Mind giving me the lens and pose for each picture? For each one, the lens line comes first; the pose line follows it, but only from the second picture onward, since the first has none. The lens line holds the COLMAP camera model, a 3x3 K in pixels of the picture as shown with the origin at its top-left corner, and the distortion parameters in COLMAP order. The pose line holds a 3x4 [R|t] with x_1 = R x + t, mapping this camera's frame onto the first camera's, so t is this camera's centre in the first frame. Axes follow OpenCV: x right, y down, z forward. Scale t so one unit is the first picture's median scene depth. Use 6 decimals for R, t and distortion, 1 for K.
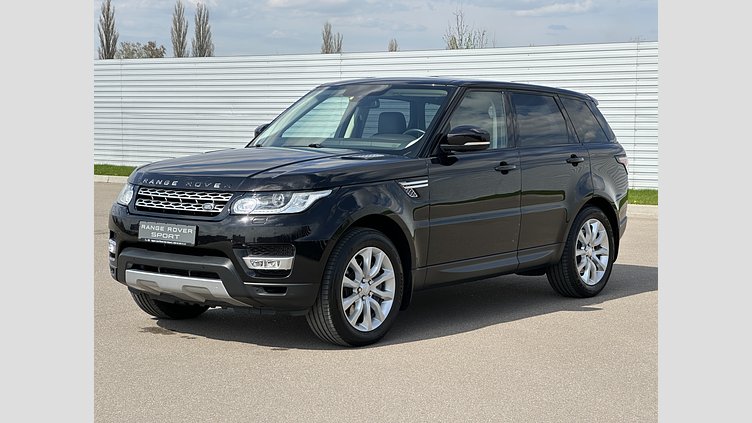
lens RADIAL K [[1278.8, 0, 376.0], [0, 1278.8, 211.5], [0, 0, 1]] dist [-0.006191, 0.038375]
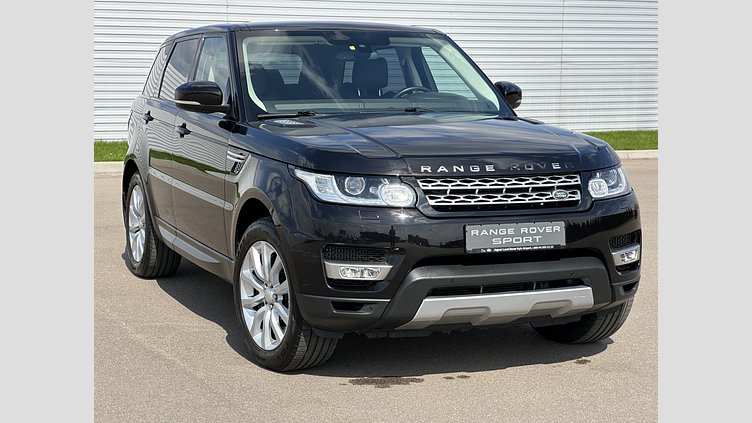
lens RADIAL K [[1278.8, 0, 376.0], [0, 1278.8, 211.5], [0, 0, 1]] dist [-0.006191, 0.038375]
pose [[0.482373, -0.107201, 0.869381, -0.840394], [0.064854, 0.994130, 0.086599, -0.066075], [-0.873562, 0.014610, 0.486494, 0.719317]]
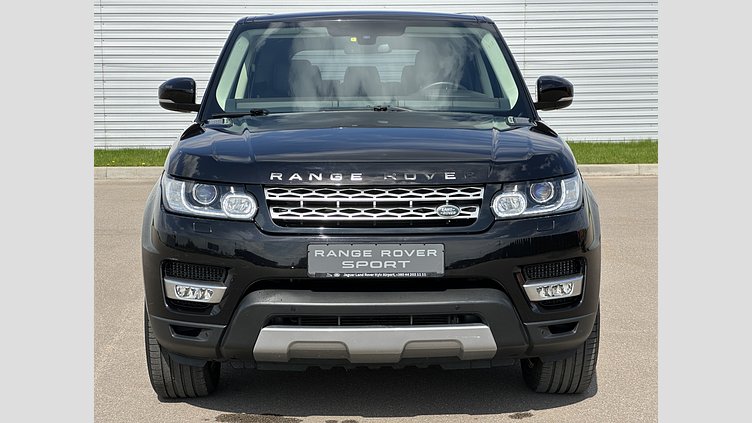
lens RADIAL K [[1278.8, 0, 376.0], [0, 1278.8, 211.5], [0, 0, 1]] dist [-0.006191, 0.038375]
pose [[0.774211, -0.086195, 0.627031, -0.545268], [0.061882, 0.996246, 0.060541, -0.042959], [-0.629896, -0.008070, 0.776638, 0.532825]]
